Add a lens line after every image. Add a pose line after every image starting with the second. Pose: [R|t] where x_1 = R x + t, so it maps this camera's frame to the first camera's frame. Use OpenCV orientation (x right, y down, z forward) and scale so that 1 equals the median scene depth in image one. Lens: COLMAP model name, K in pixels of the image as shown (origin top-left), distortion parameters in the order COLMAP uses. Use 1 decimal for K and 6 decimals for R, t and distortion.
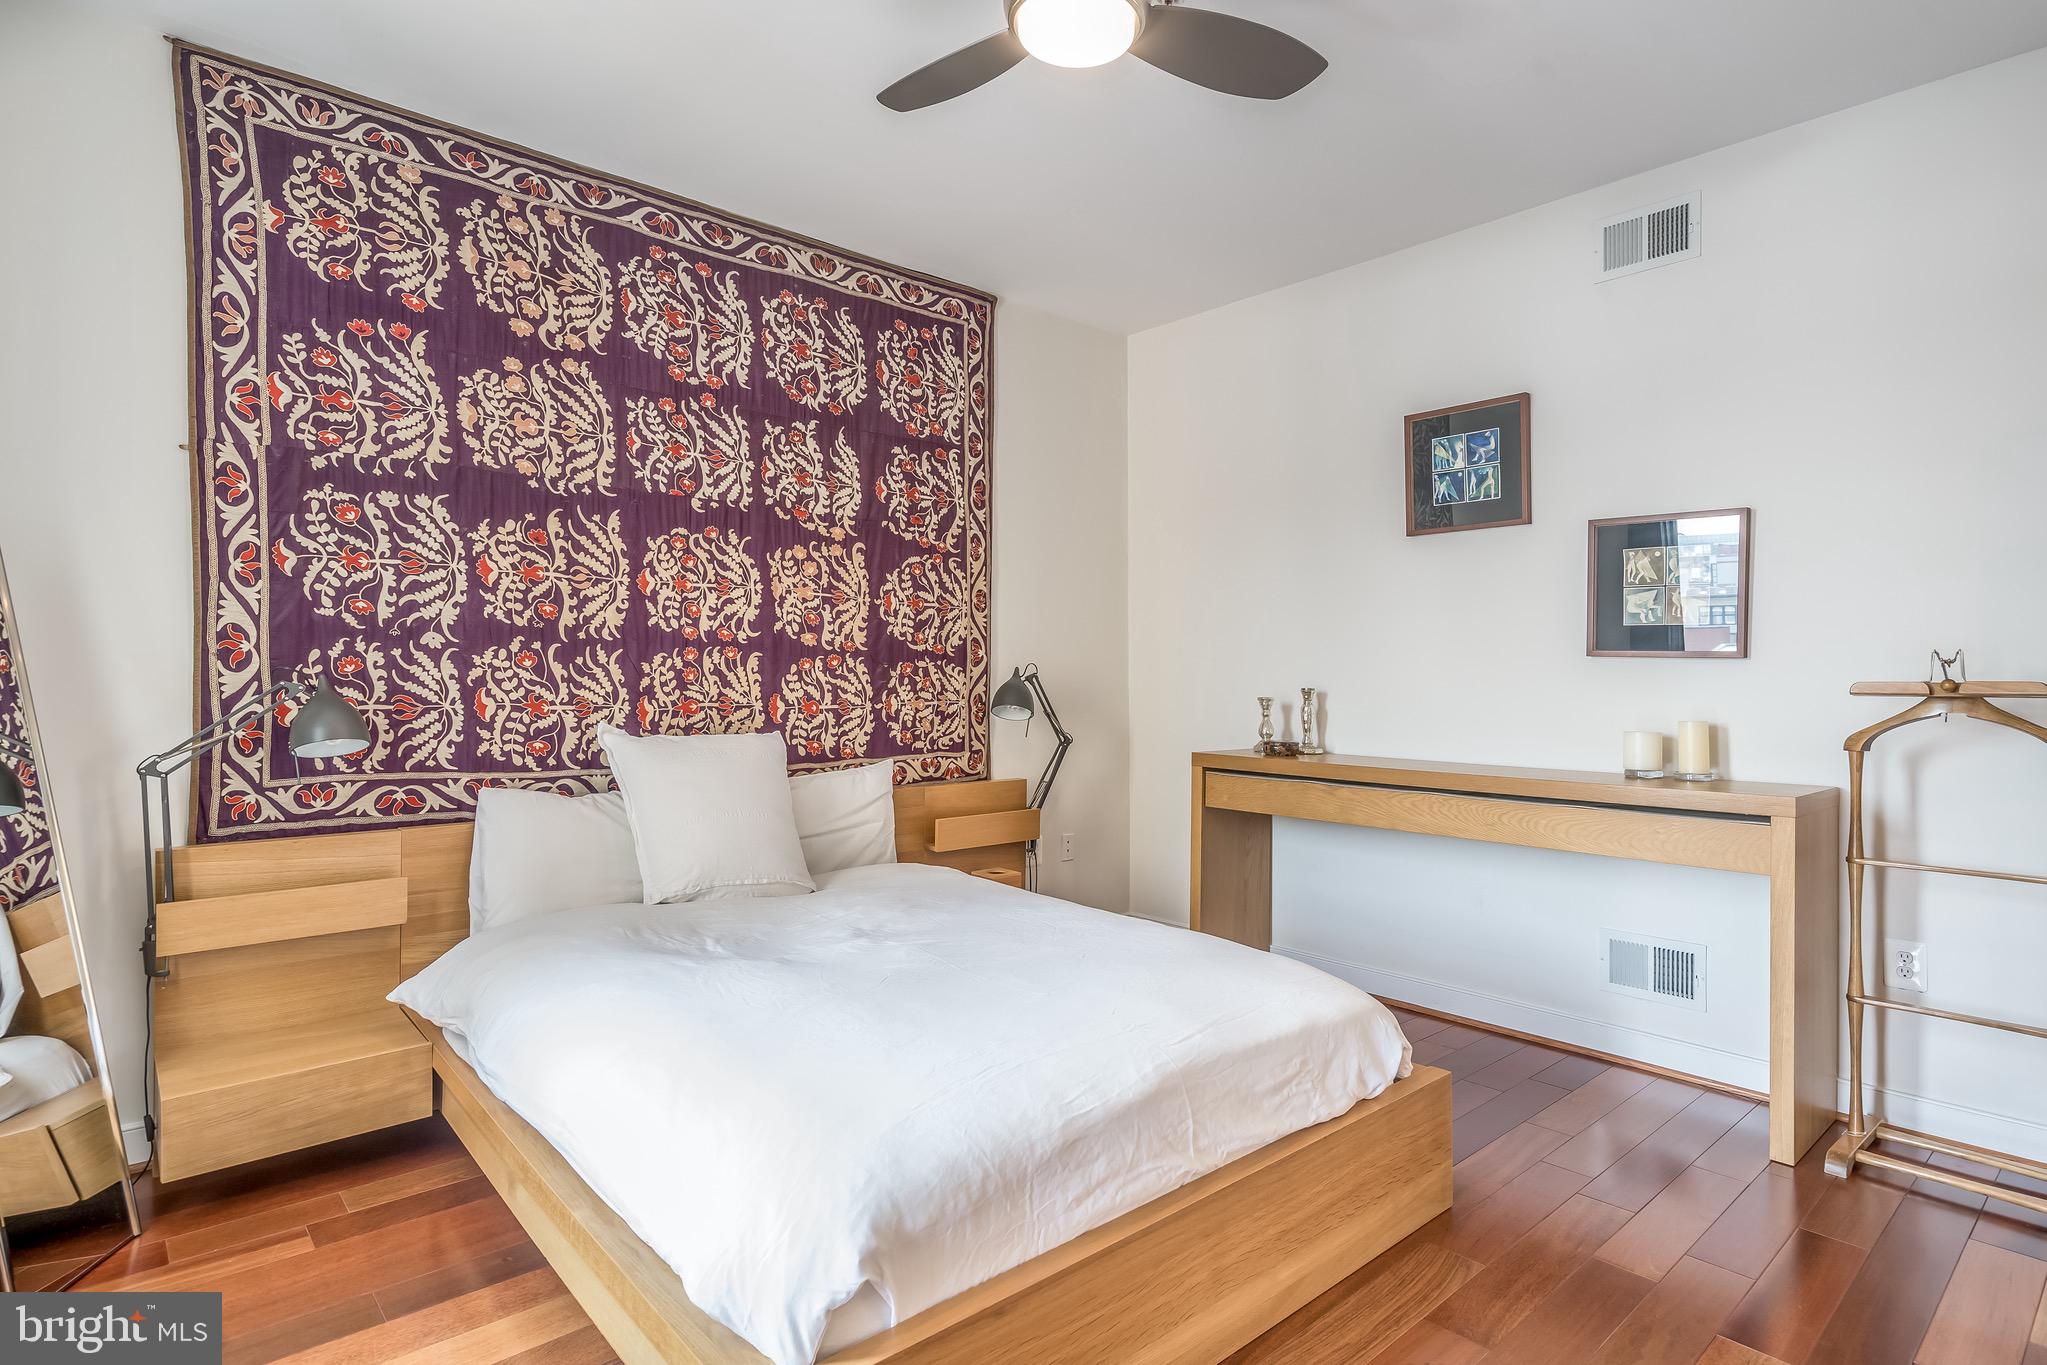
lens RADIAL K [[1063.6, 0, 1032.2], [0, 1063.6, 679.2], [0, 0, 1]] dist [-0.023876, 0.006503]
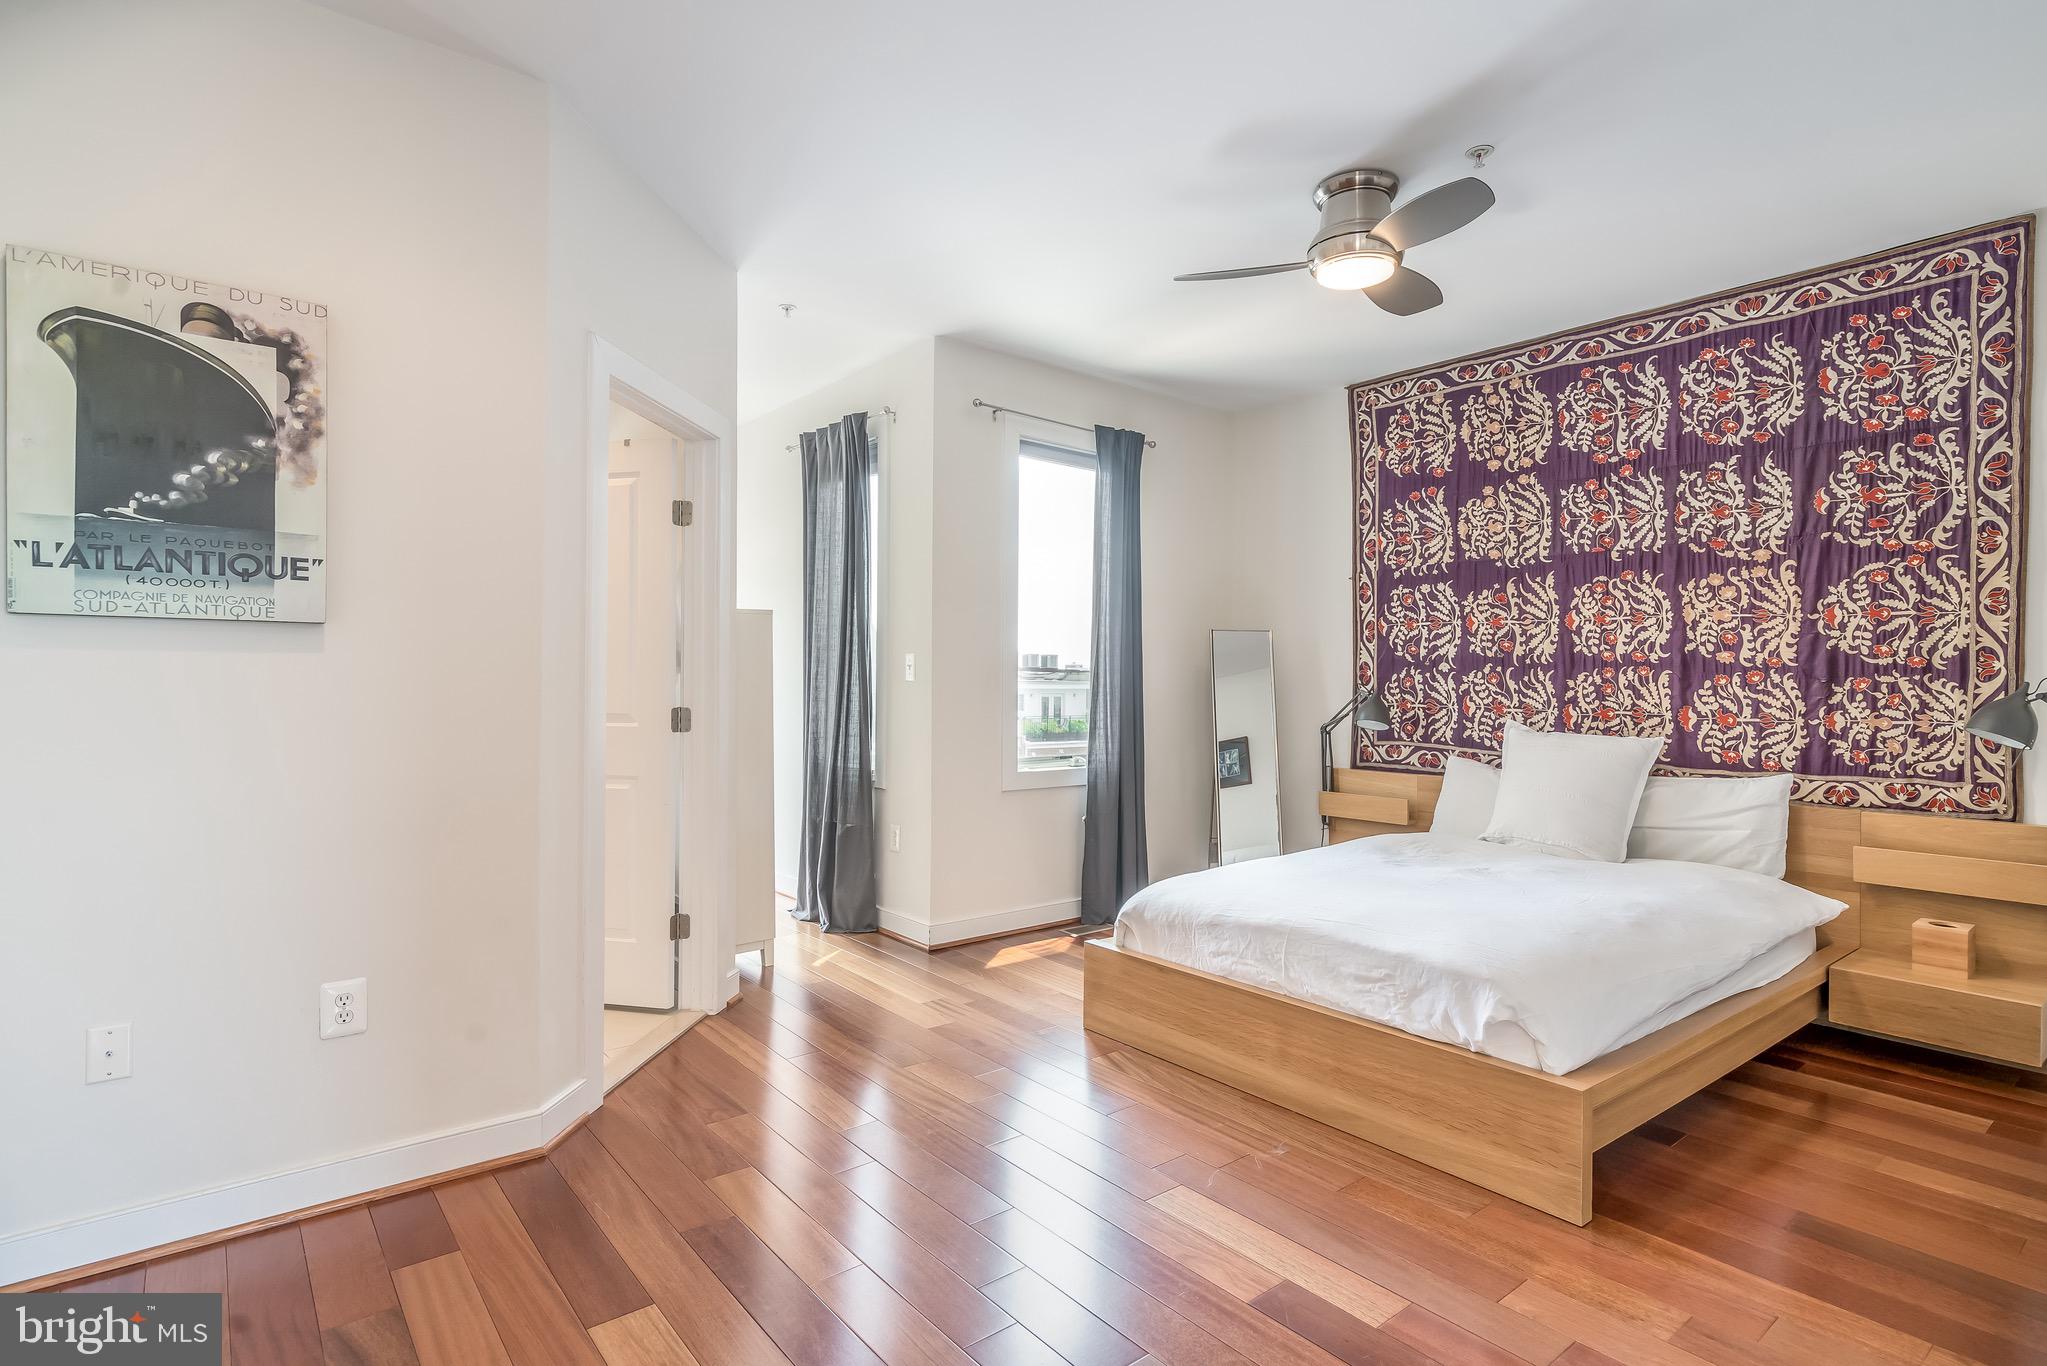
lens RADIAL K [[1063.6, 0, 1028.6], [0, 1063.6, 686.3], [0, 0, 1]] dist [-0.023876, 0.006503]
pose [[-0.090758, -0.002150, -0.995871, 1.036662], [-0.014713, 0.999891, -0.000818, 0.004119], [0.995764, 0.014578, -0.090779, 0.423718]]
